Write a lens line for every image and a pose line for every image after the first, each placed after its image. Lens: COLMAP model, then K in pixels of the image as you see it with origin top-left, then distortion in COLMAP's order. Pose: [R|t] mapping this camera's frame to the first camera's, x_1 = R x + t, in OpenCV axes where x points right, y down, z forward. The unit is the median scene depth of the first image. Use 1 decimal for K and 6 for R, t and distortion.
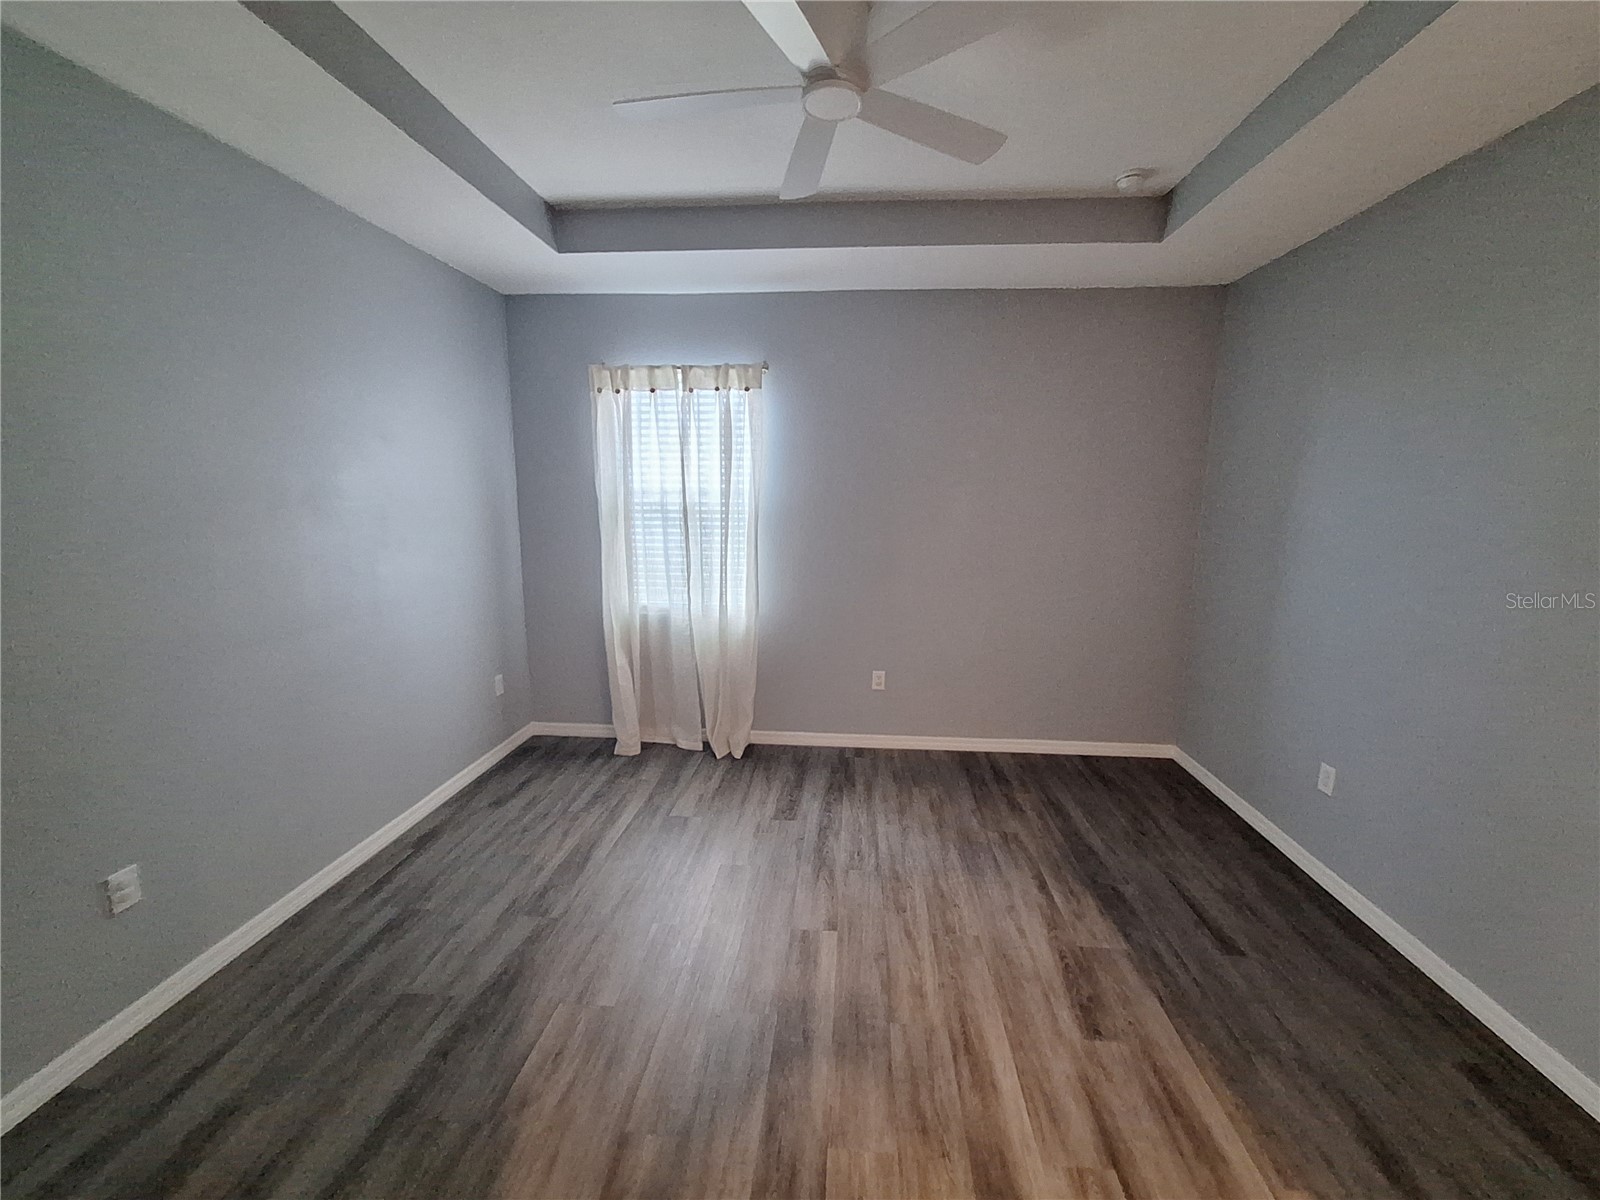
lens RADIAL K [[634.3, 0, 811.8], [0, 634.3, 598.0], [0, 0, 1]] dist [-0.011610, 0.005200]
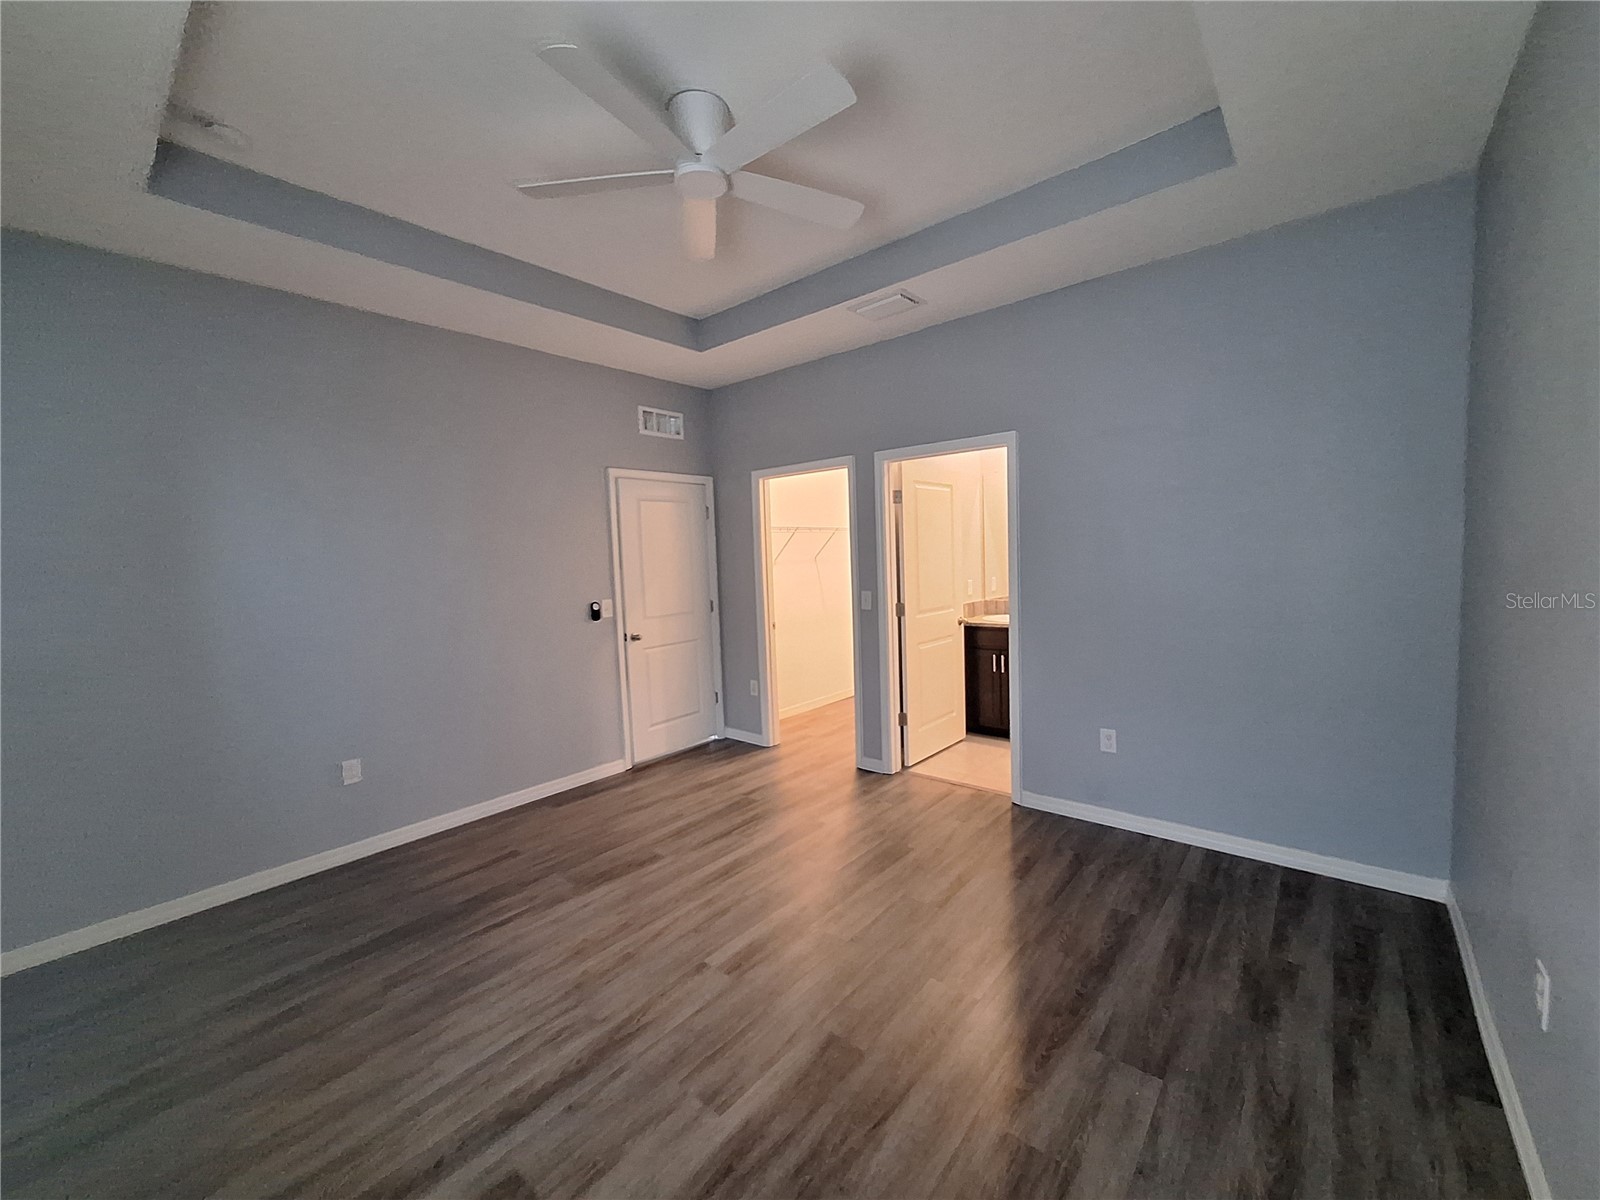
lens RADIAL K [[634.3, 0, 811.8], [0, 634.3, 598.0], [0, 0, 1]] dist [-0.011610, 0.005200]
pose [[-0.814299, -0.018945, 0.580137, -0.674136], [0.127985, 0.969009, 0.211286, -0.200202], [-0.566160, 0.246299, -0.786638, 1.601865]]
